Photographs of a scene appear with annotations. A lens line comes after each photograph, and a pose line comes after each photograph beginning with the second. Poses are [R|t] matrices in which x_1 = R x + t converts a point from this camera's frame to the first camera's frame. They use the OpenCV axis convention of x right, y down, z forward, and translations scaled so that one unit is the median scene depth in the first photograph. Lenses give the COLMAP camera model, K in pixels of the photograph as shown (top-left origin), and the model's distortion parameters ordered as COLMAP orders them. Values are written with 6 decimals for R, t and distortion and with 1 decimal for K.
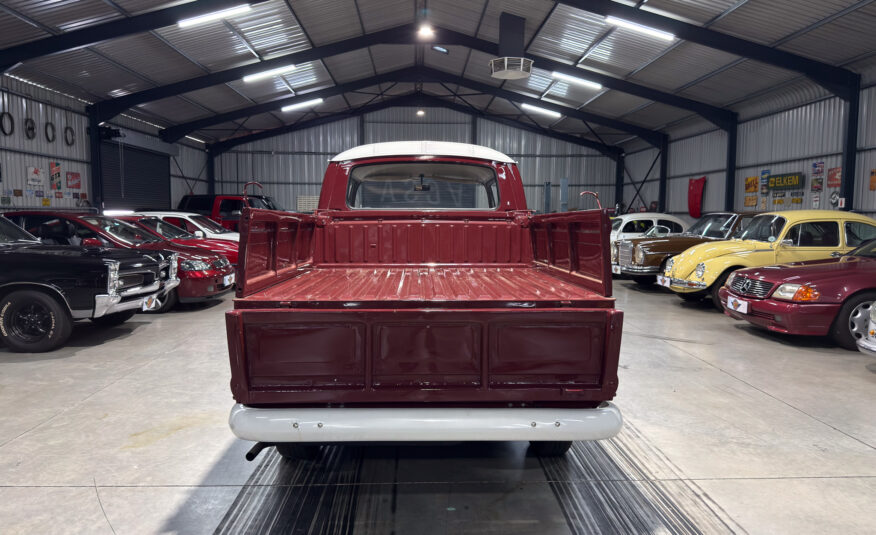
lens RADIAL K [[622.9, 0, 436.0], [0, 622.9, 268.0], [0, 0, 1]] dist [0.061706, -0.075904]
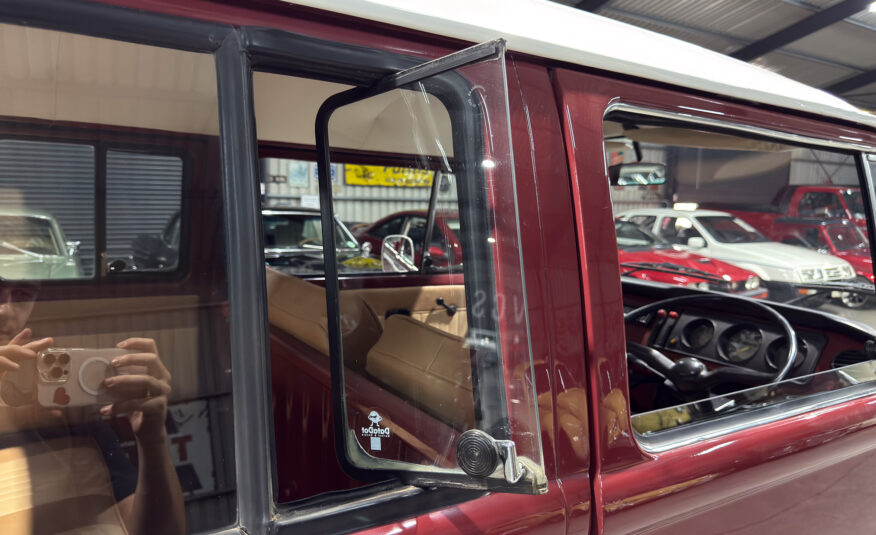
lens RADIAL K [[632.7, 0, 420.2], [0, 632.7, 282.1], [0, 0, 1]] dist [-0.044031, -0.001794]
pose [[0.480639, 0.125194, -0.867936, 0.073789], [-0.088279, 0.991636, 0.094150, -0.040883], [0.872464, 0.031368, 0.487671, 0.326460]]
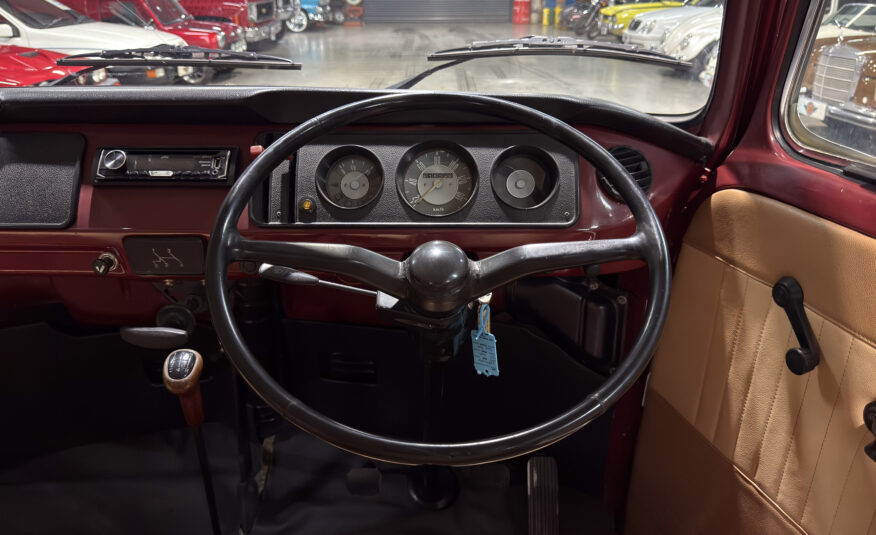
lens RADIAL K [[635.3, 0, 438.0], [0, 635.3, 267.5], [0, 0, 1]] dist [-0.002811, -0.010390]
pose [[0.999026, 0.009404, -0.043109, 0.017479], [0.005842, 0.940230, 0.340489, -0.037875], [0.043734, -0.340409, 0.939260, 0.365991]]
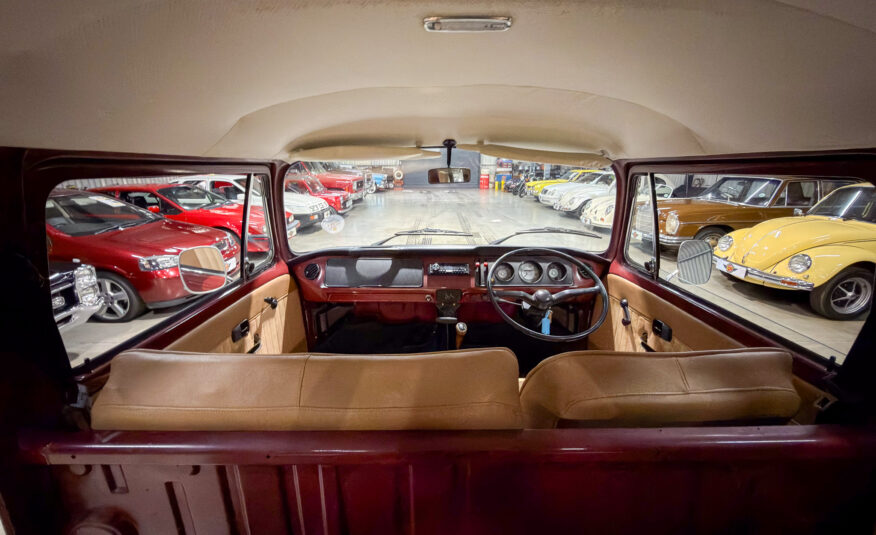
lens RADIAL K [[349.9, 0, 438.0], [0, 349.9, 267.5], [0, 0, 1]] dist [-0.001893, -0.000019]
pose [[0.999371, 0.000289, -0.035451, -0.008350], [0.007123, 0.977943, 0.208752, -0.049032], [0.034730, -0.208873, 0.977326, 0.320485]]
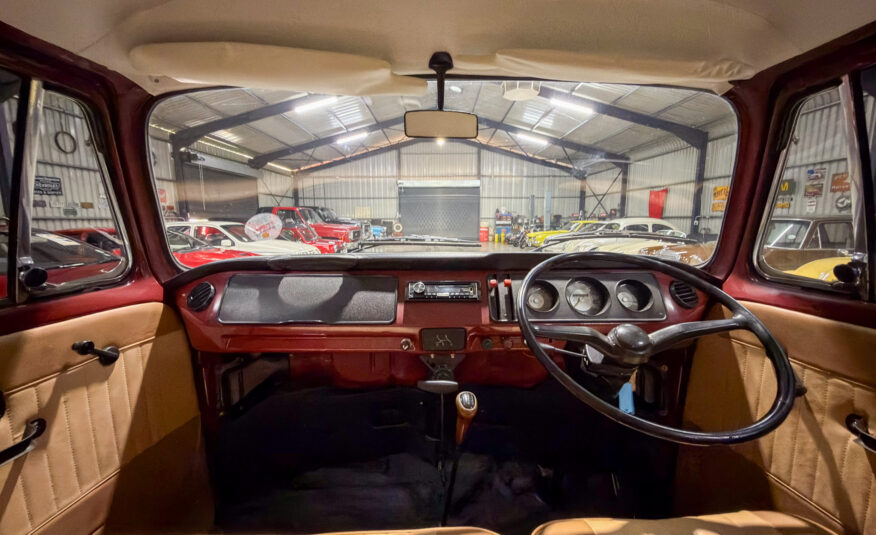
lens RADIAL K [[350.1, 0, 440.3], [0, 350.1, 268.1], [0, 0, 1]] dist [-0.002257, -0.000105]
pose [[0.999577, -0.004852, -0.028675, -0.007486], [0.006420, 0.998474, 0.054852, -0.034603], [0.028365, -0.055013, 0.998083, 0.362096]]
